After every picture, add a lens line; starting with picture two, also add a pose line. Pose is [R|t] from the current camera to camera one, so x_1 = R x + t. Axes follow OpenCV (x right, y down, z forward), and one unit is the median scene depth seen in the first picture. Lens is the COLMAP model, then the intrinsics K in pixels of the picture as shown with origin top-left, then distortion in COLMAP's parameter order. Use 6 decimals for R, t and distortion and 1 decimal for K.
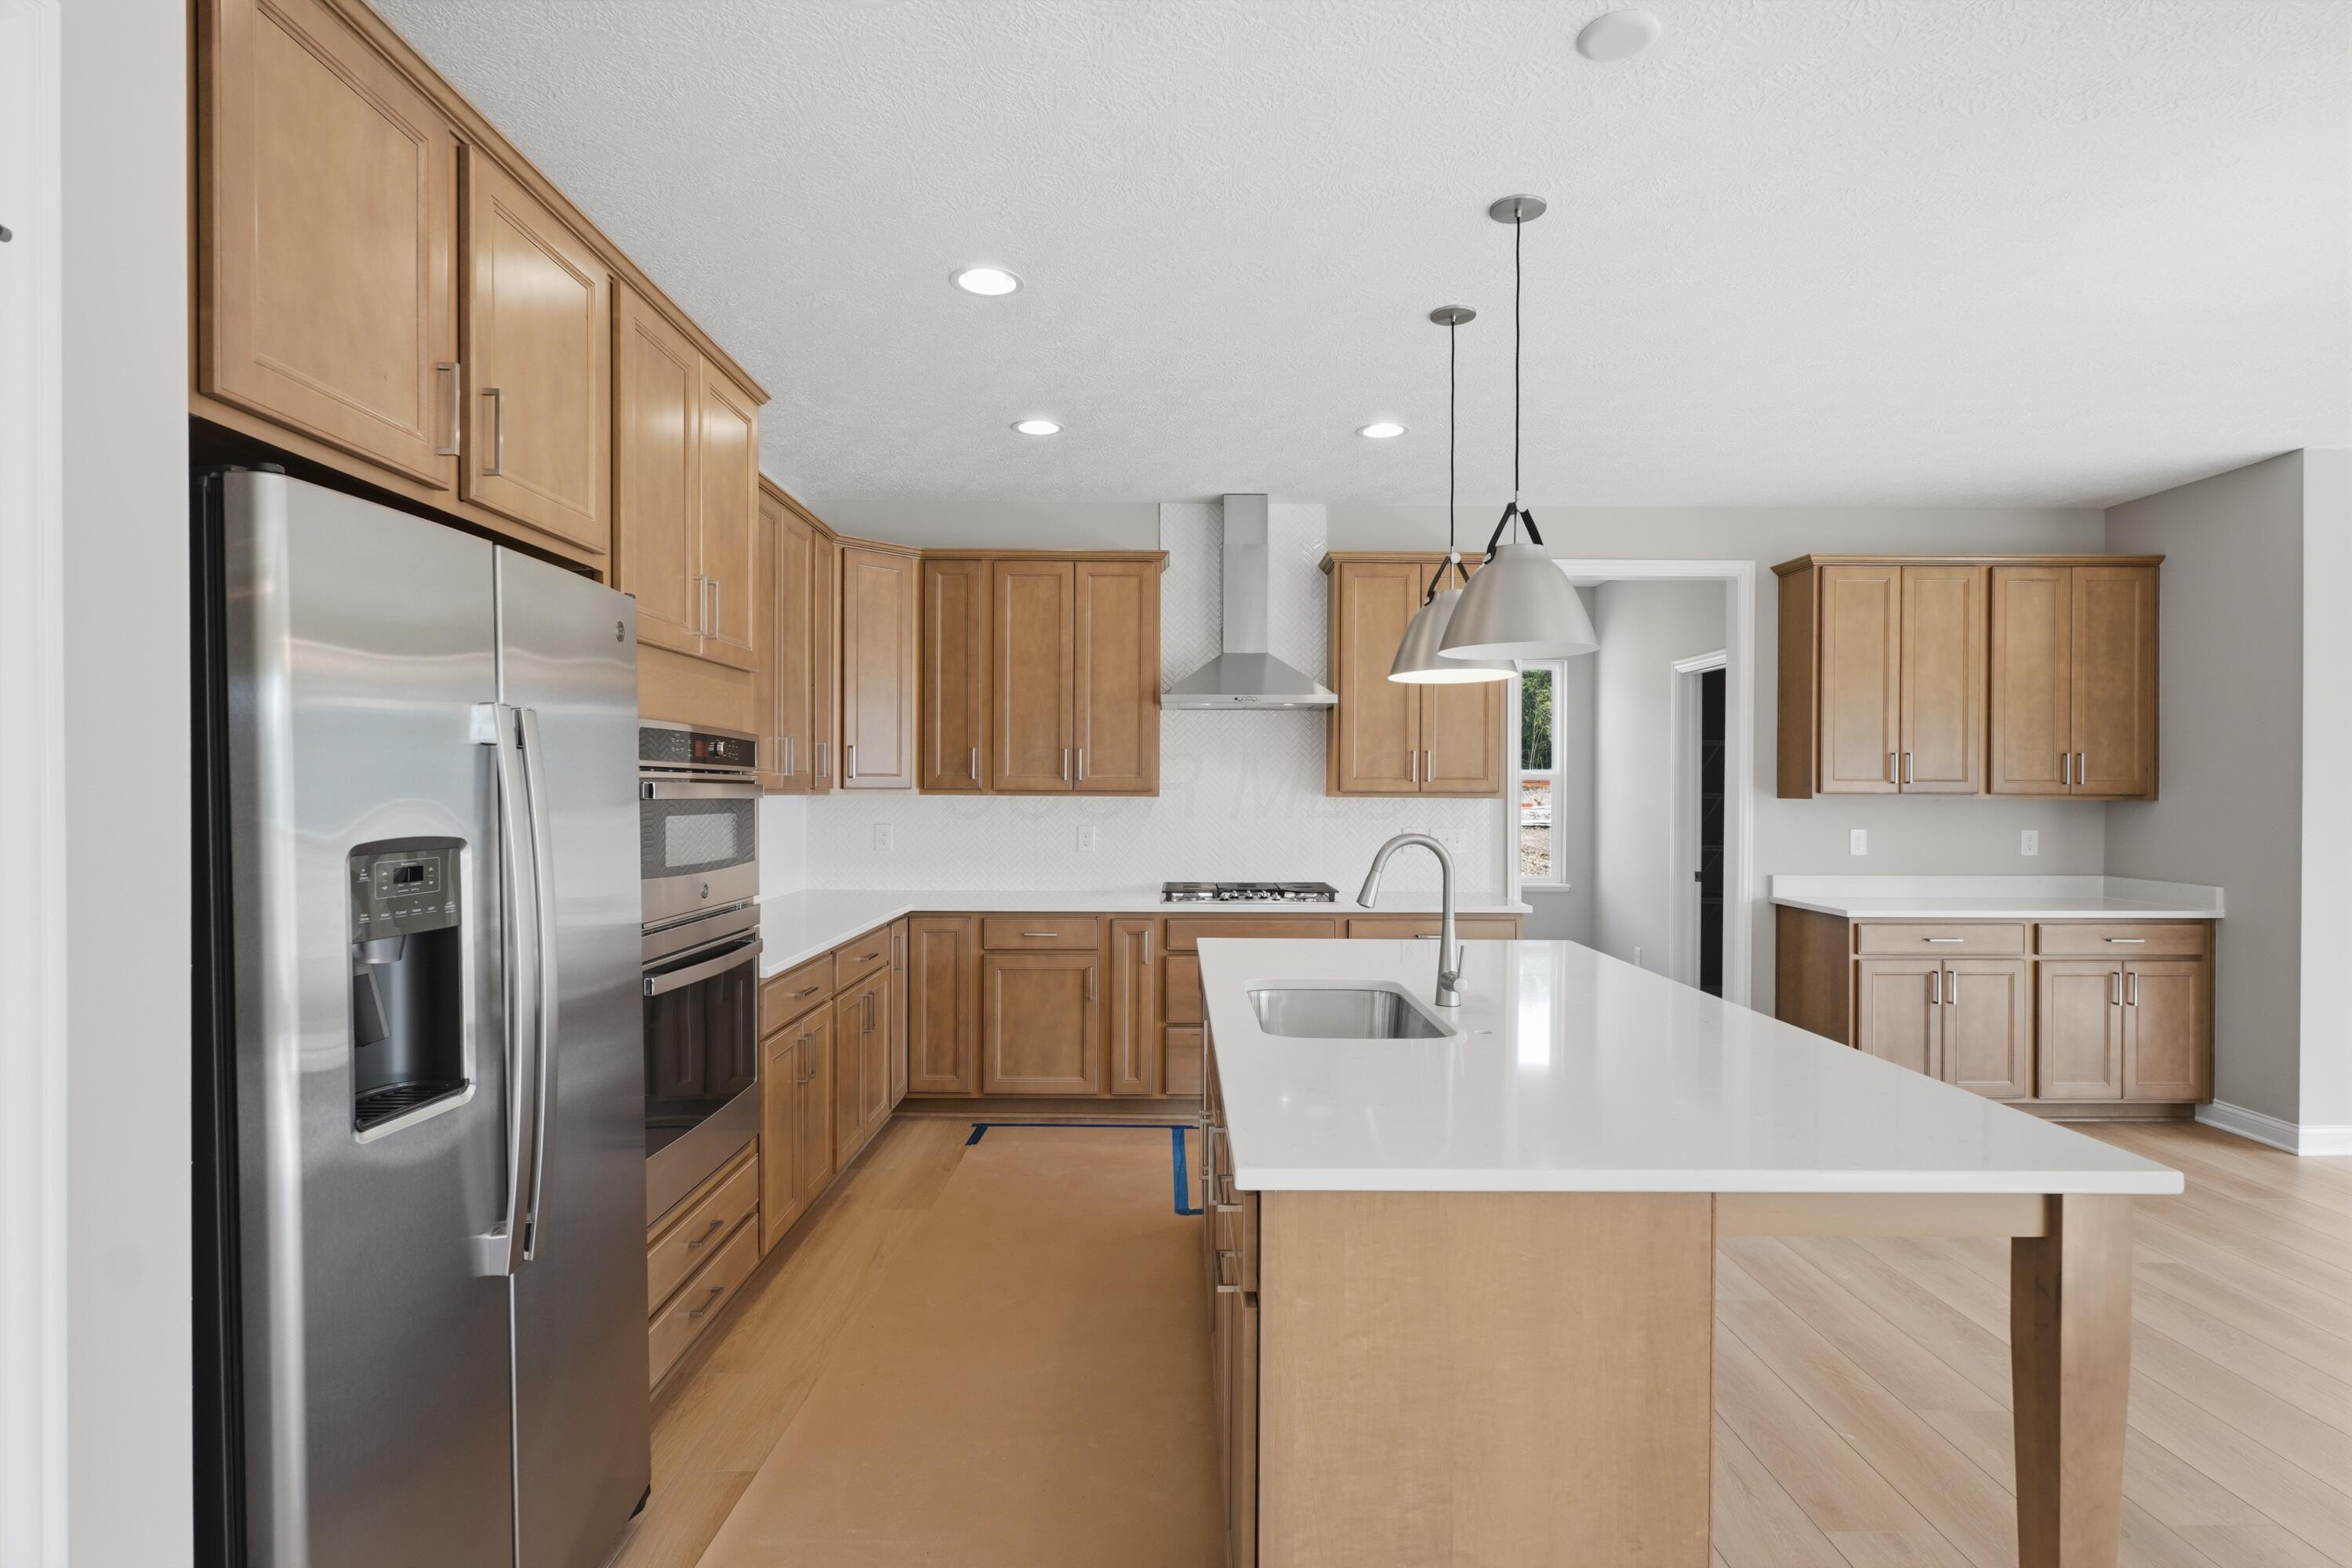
lens RADIAL K [[1137.1, 0, 1168.3], [0, 1137.1, 798.7], [0, 0, 1]] dist [-0.001887, -0.000796]
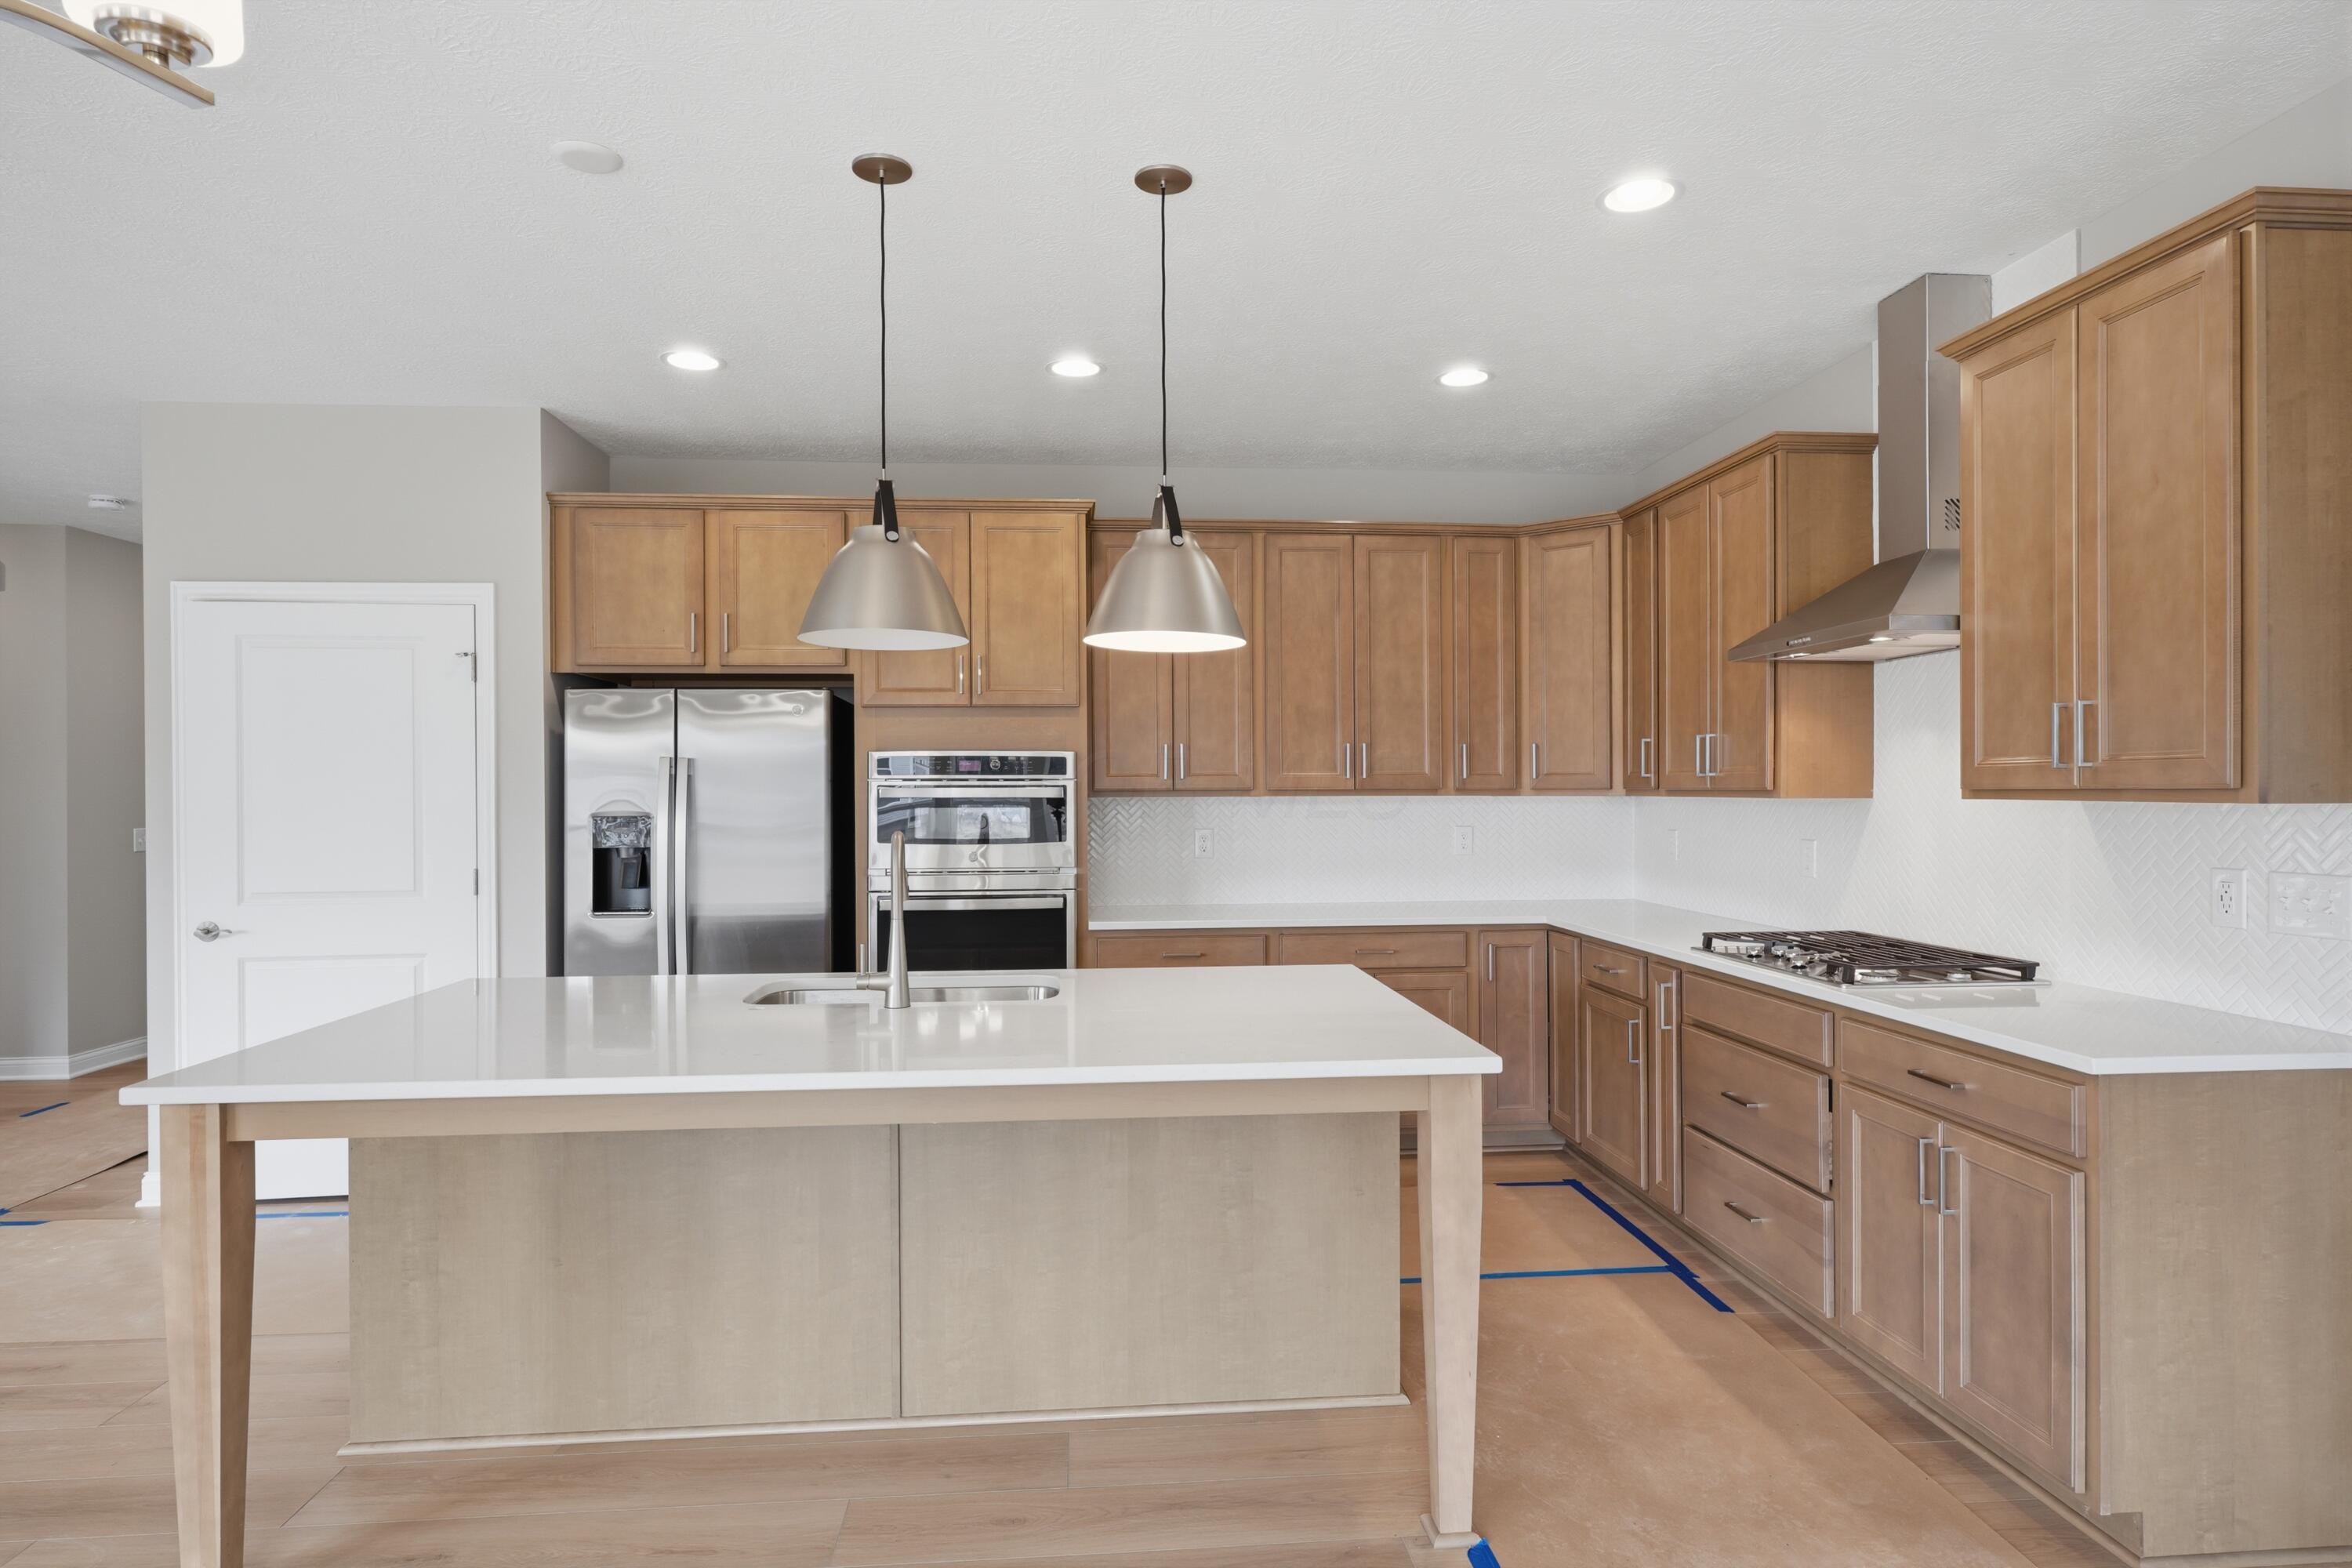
lens RADIAL K [[1276.4, 0, 1188.1], [0, 1276.4, 789.0], [0, 0, 1]] dist [0.000783, 0.000719]
pose [[0.096262, 0.001559, -0.995355, 0.749241], [-0.009659, 0.999953, 0.000632, -0.005448], [0.995309, 0.009553, 0.096273, 0.612865]]
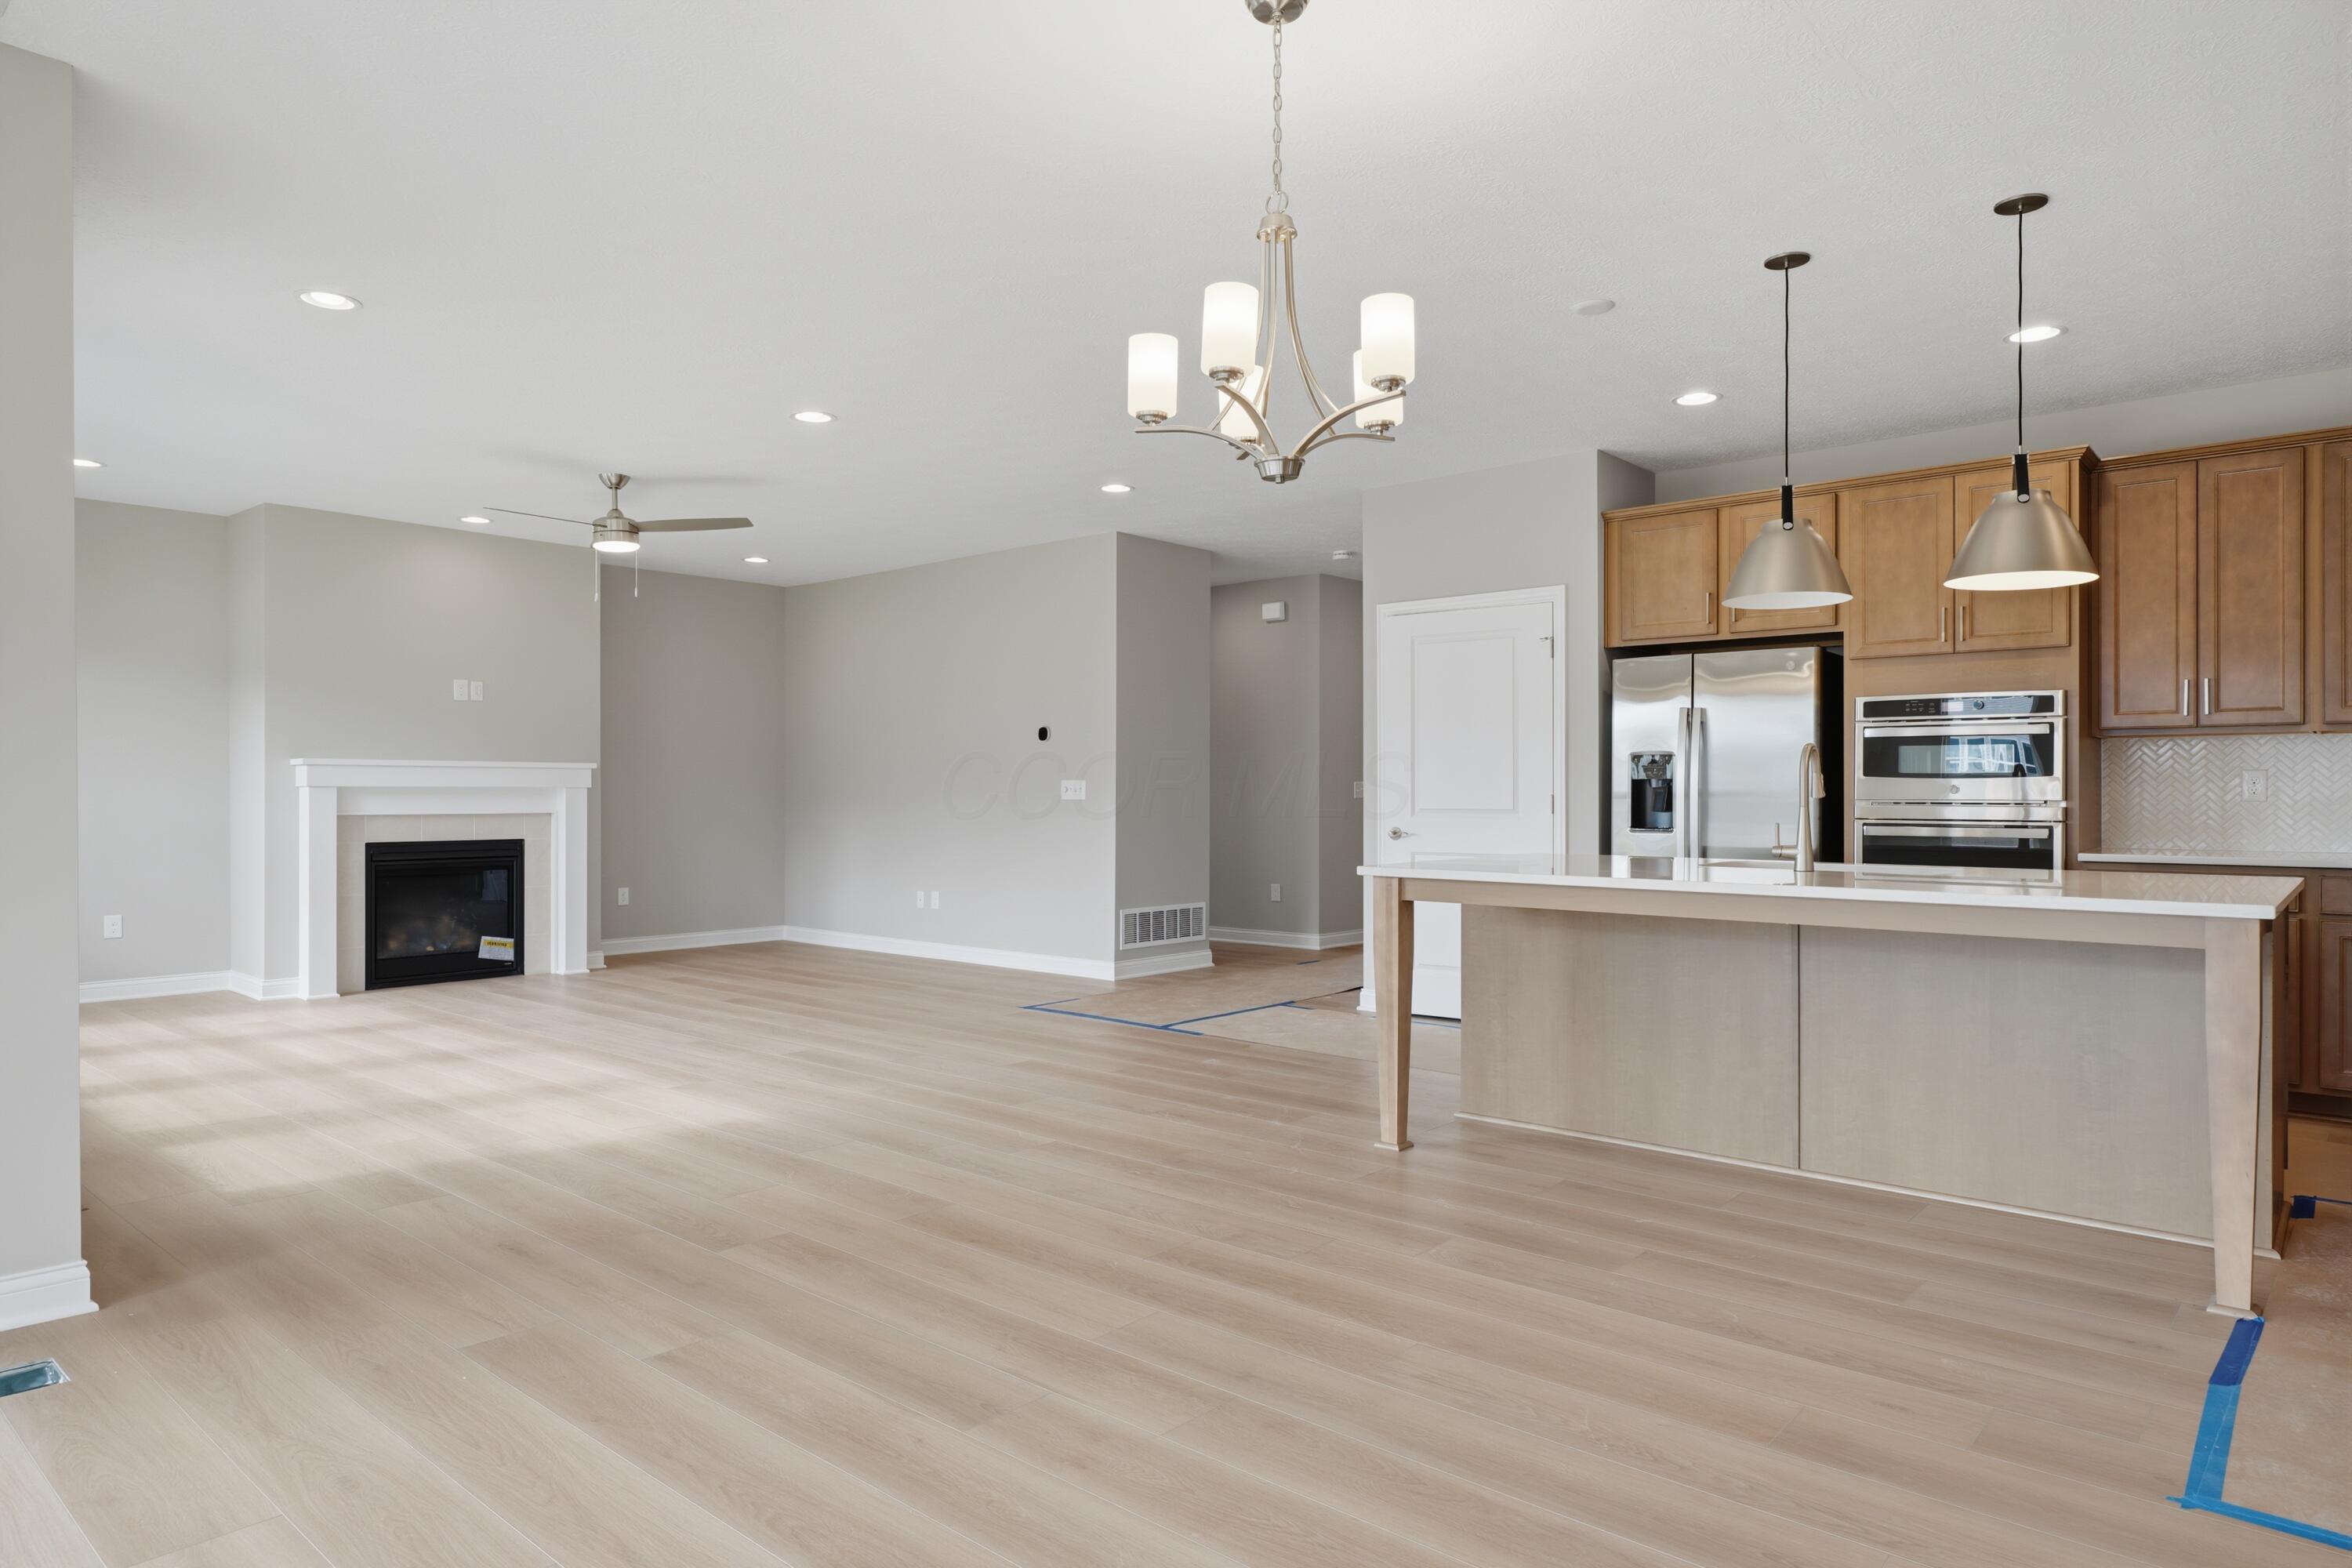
lens RADIAL K [[1427.0, 0, 1169.3], [0, 1427.0, 796.1], [0, 0, 1]] dist [0.005914, 0.000700]
pose [[-0.657876, 0.002038, -0.753123, 0.933998], [-0.011372, 0.999855, 0.012639, 0.021751], [0.753040, 0.016879, -0.657758, 0.730752]]
